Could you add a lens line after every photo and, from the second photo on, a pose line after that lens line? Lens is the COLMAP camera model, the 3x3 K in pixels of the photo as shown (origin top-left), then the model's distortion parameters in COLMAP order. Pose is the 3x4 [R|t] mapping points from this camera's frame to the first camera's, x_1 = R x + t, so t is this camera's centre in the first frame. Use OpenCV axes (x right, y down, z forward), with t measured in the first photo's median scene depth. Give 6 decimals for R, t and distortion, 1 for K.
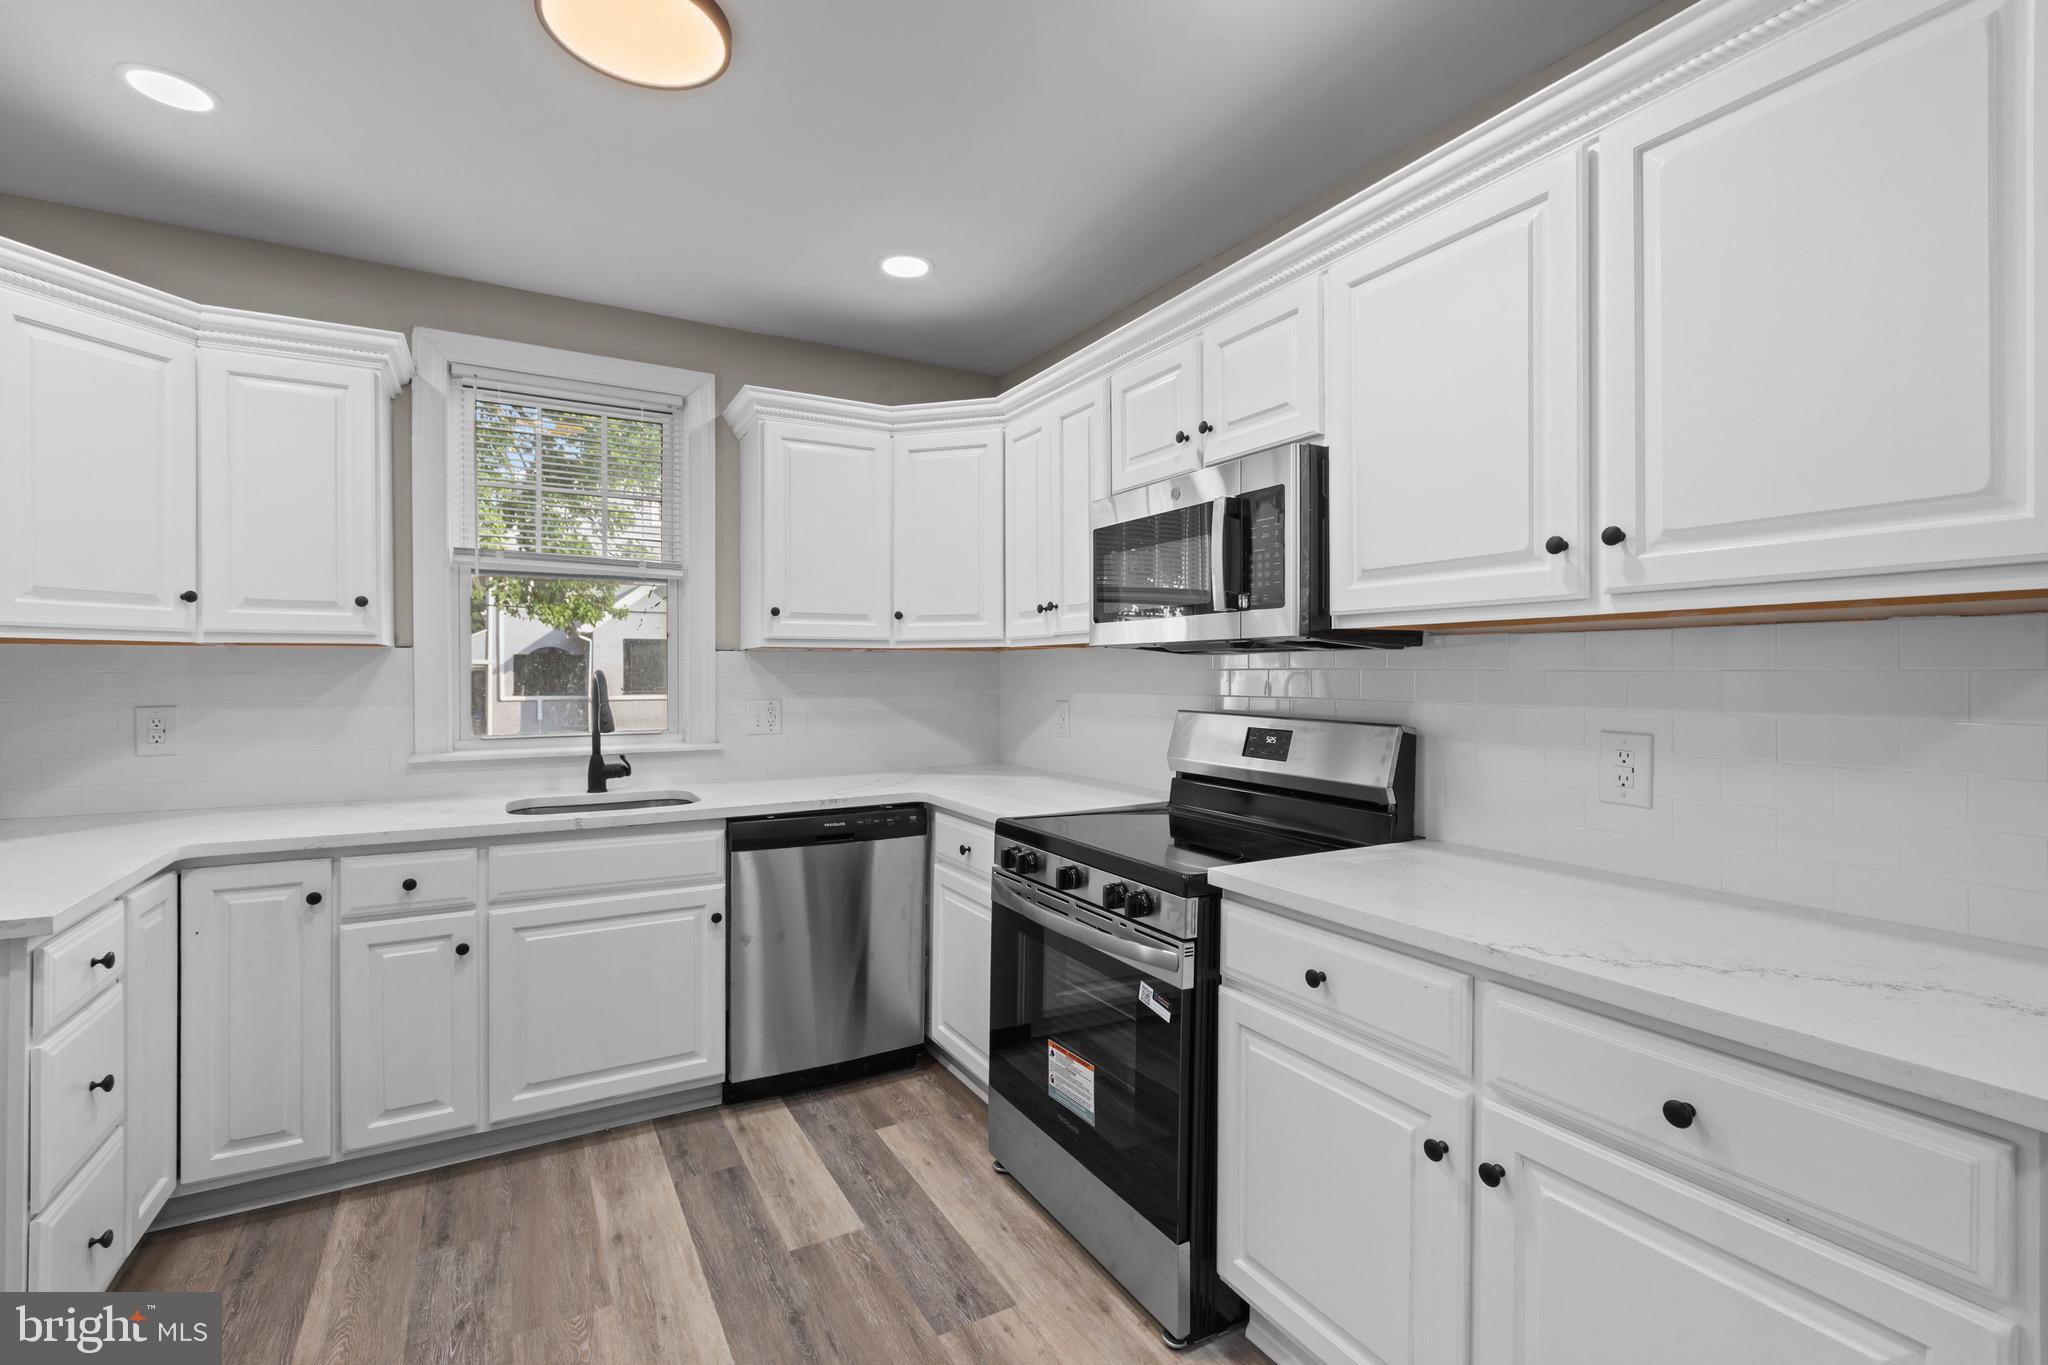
lens RADIAL K [[911.1, 0, 1021.1], [0, 911.1, 673.2], [0, 0, 1]] dist [-0.000205, -0.000540]
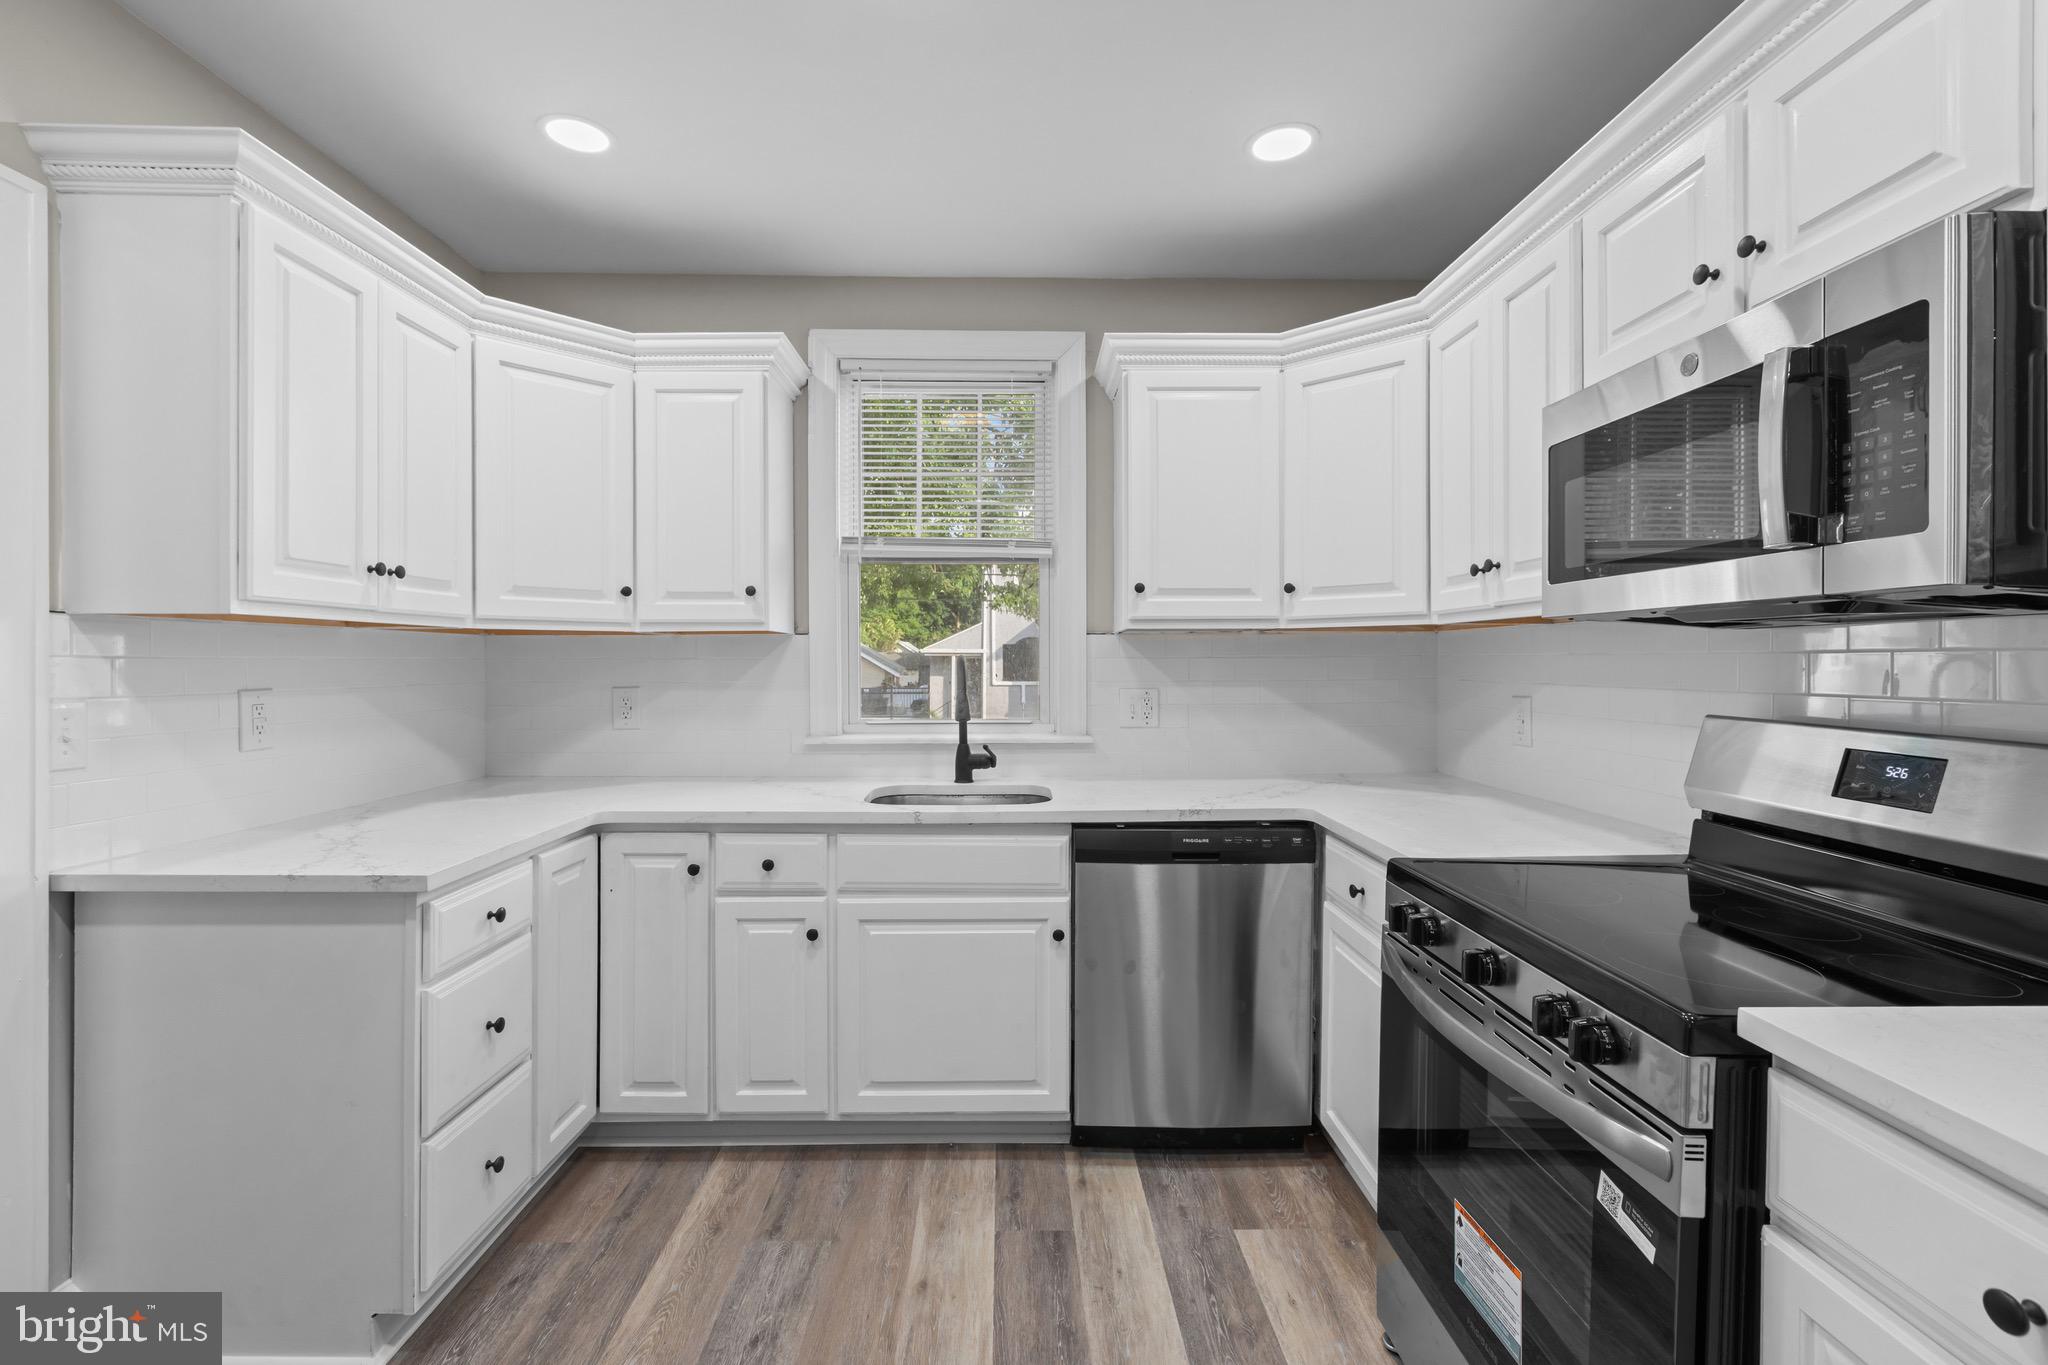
lens RADIAL K [[915.2, 0, 1021.1], [0, 915.2, 664.6], [0, 0, 1]] dist [0.000051, -0.000359]
pose [[0.876895, 0.002068, -0.480677, 0.066785], [-0.000266, 0.999993, 0.003816, 0.002808], [0.480682, -0.003219, 0.876889, 0.226358]]
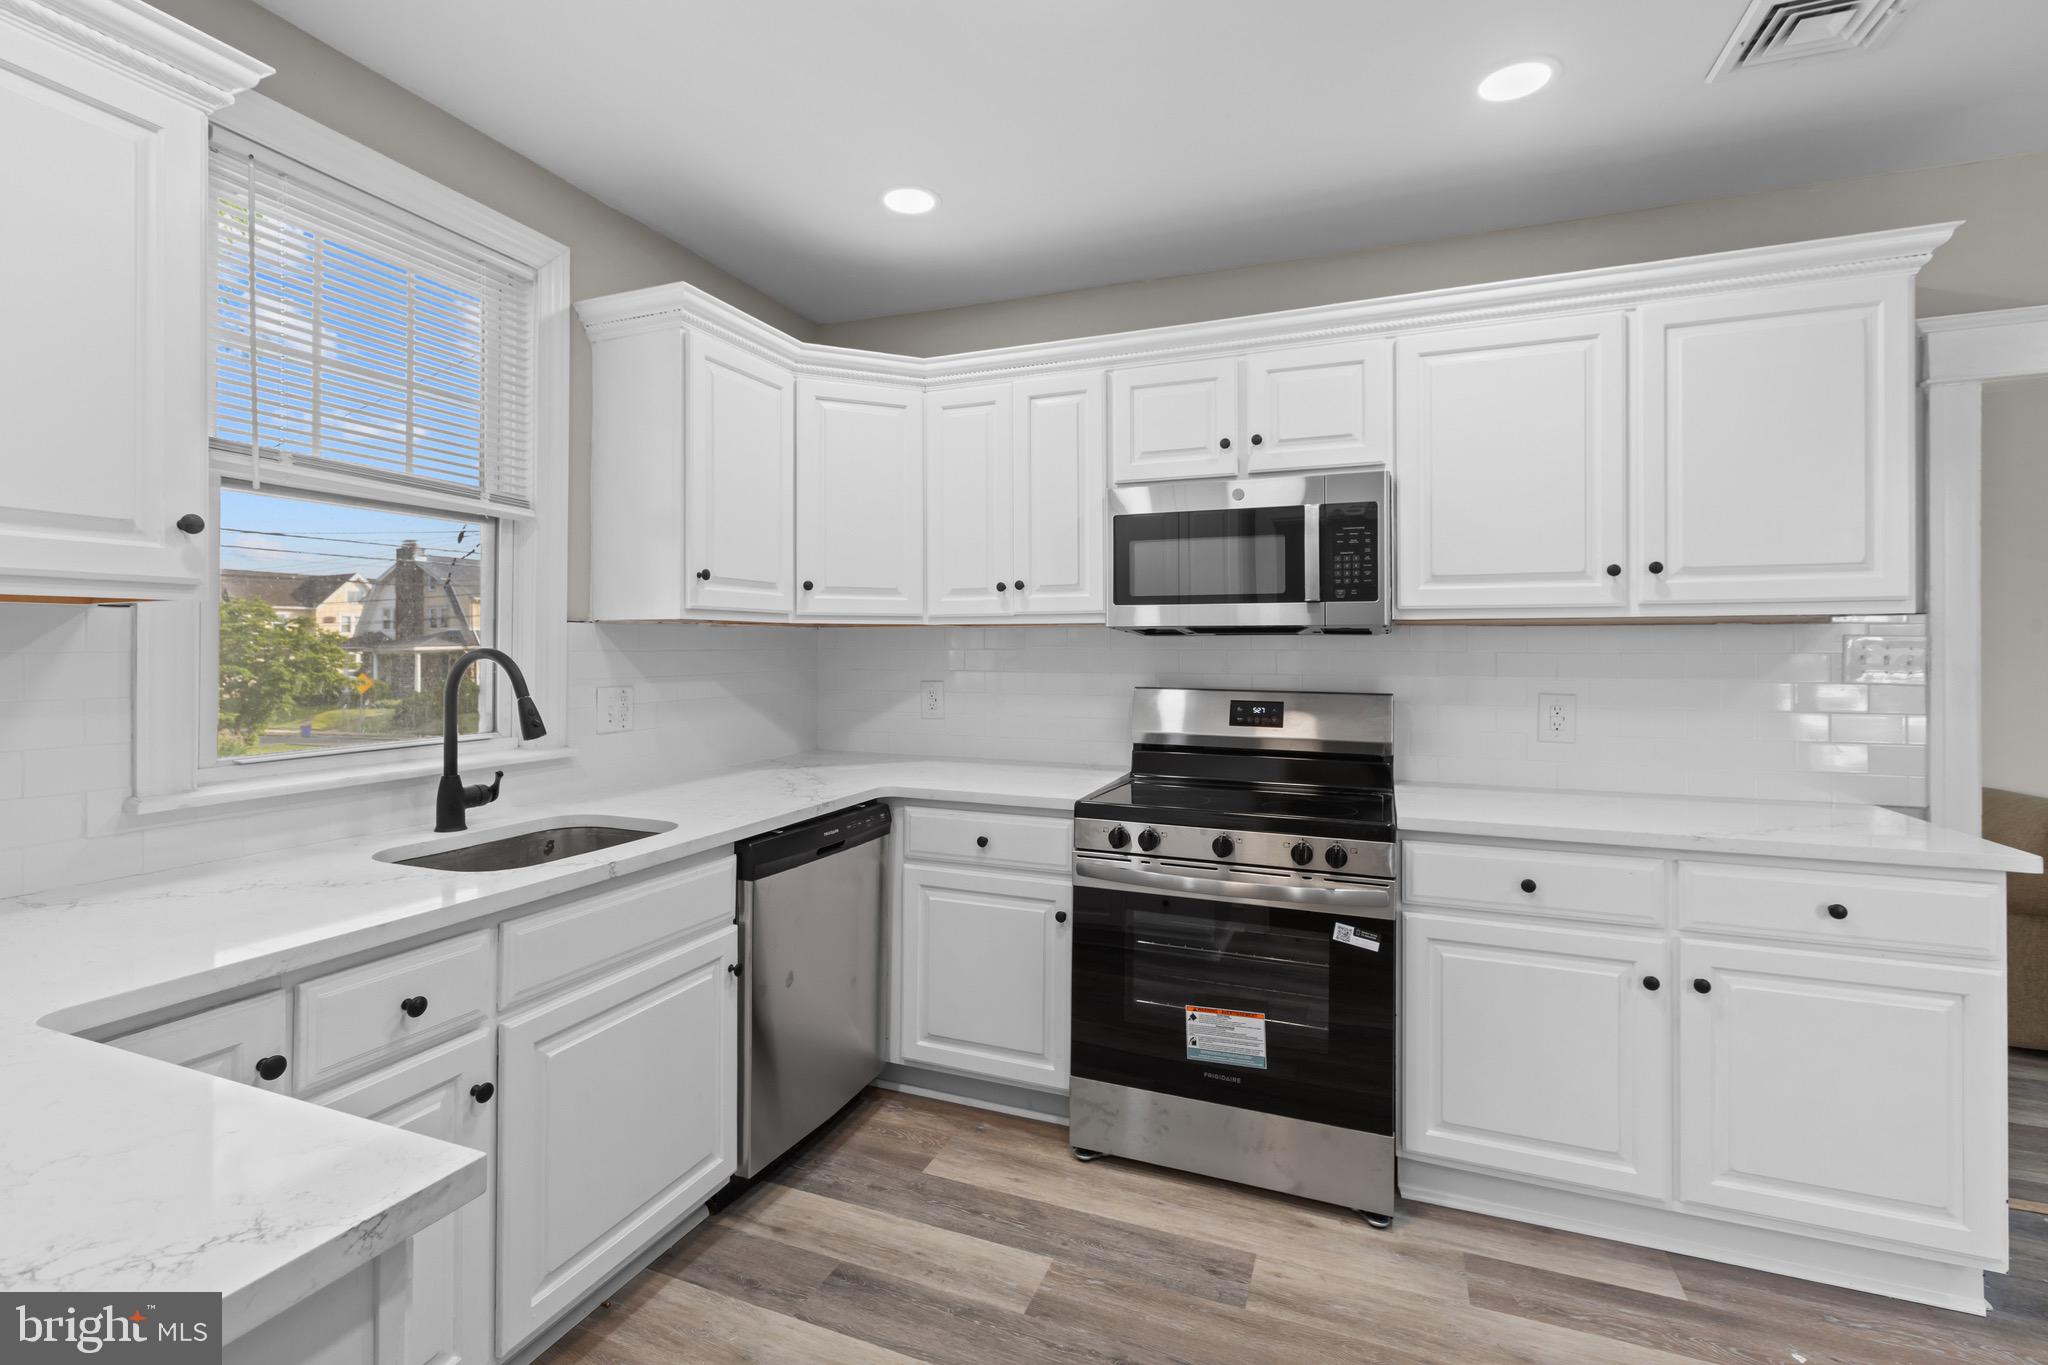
lens RADIAL K [[919.9, 0, 1019.5], [0, 919.9, 638.2], [0, 0, 1]] dist [-0.000087, -0.000130]
pose [[0.783254, 0.009375, 0.621632, -0.703573], [-0.002601, 0.999927, -0.011803, -0.004985], [-0.621697, 0.007628, 0.783221, 0.262459]]
